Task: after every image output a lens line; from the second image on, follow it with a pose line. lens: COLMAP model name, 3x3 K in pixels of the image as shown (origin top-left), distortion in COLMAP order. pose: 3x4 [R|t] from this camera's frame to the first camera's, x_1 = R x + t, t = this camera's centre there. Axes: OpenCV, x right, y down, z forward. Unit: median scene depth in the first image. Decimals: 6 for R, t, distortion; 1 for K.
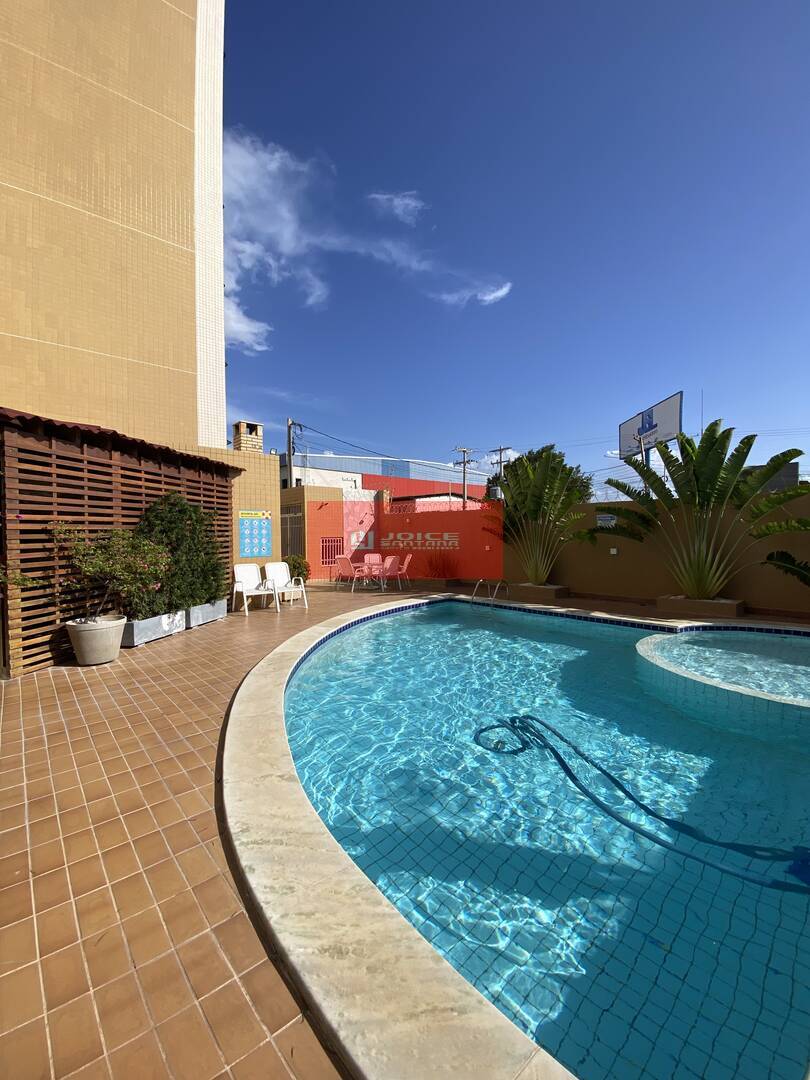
lens RADIAL K [[436.4, 0, 405.4], [0, 436.4, 539.1], [0, 0, 1]] dist [0.009879, -0.014468]
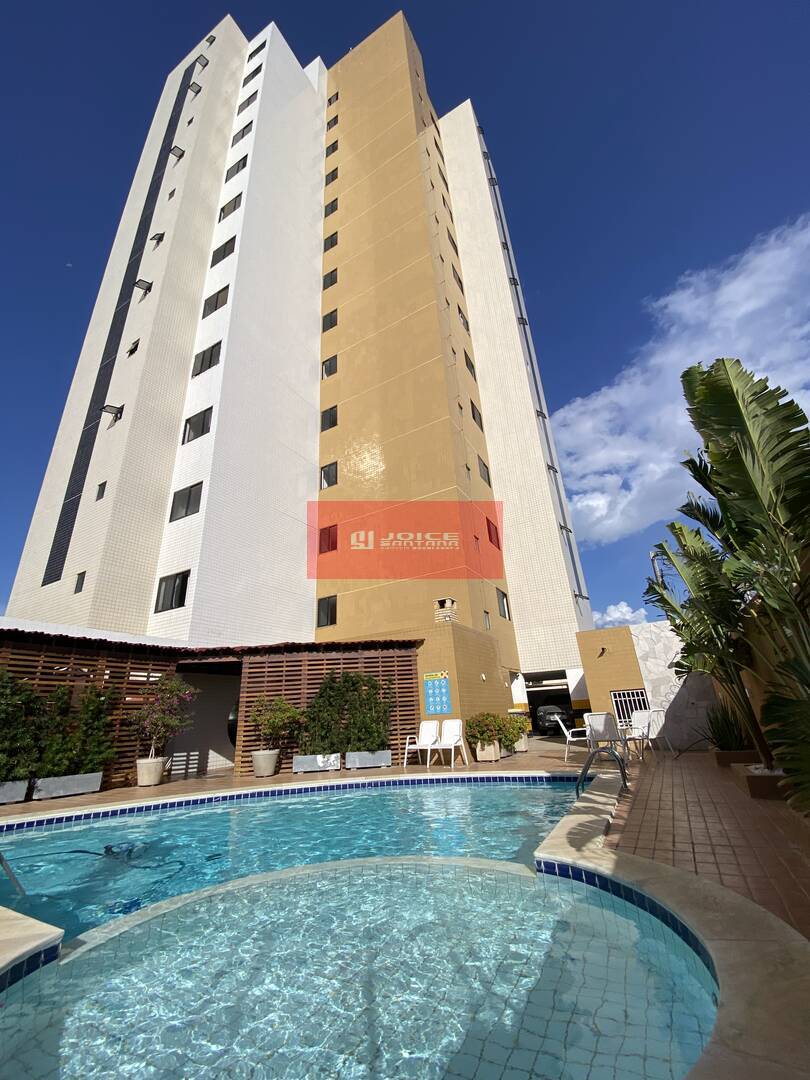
lens RADIAL K [[436.4, 0, 402.7], [0, 436.4, 537.9], [0, 0, 1]] dist [0.009879, -0.014468]
pose [[0.310274, -0.373575, -0.874169, 0.843375], [0.040186, 0.923884, -0.380558, 0.047914], [0.949797, 0.082948, 0.301670, 0.544245]]
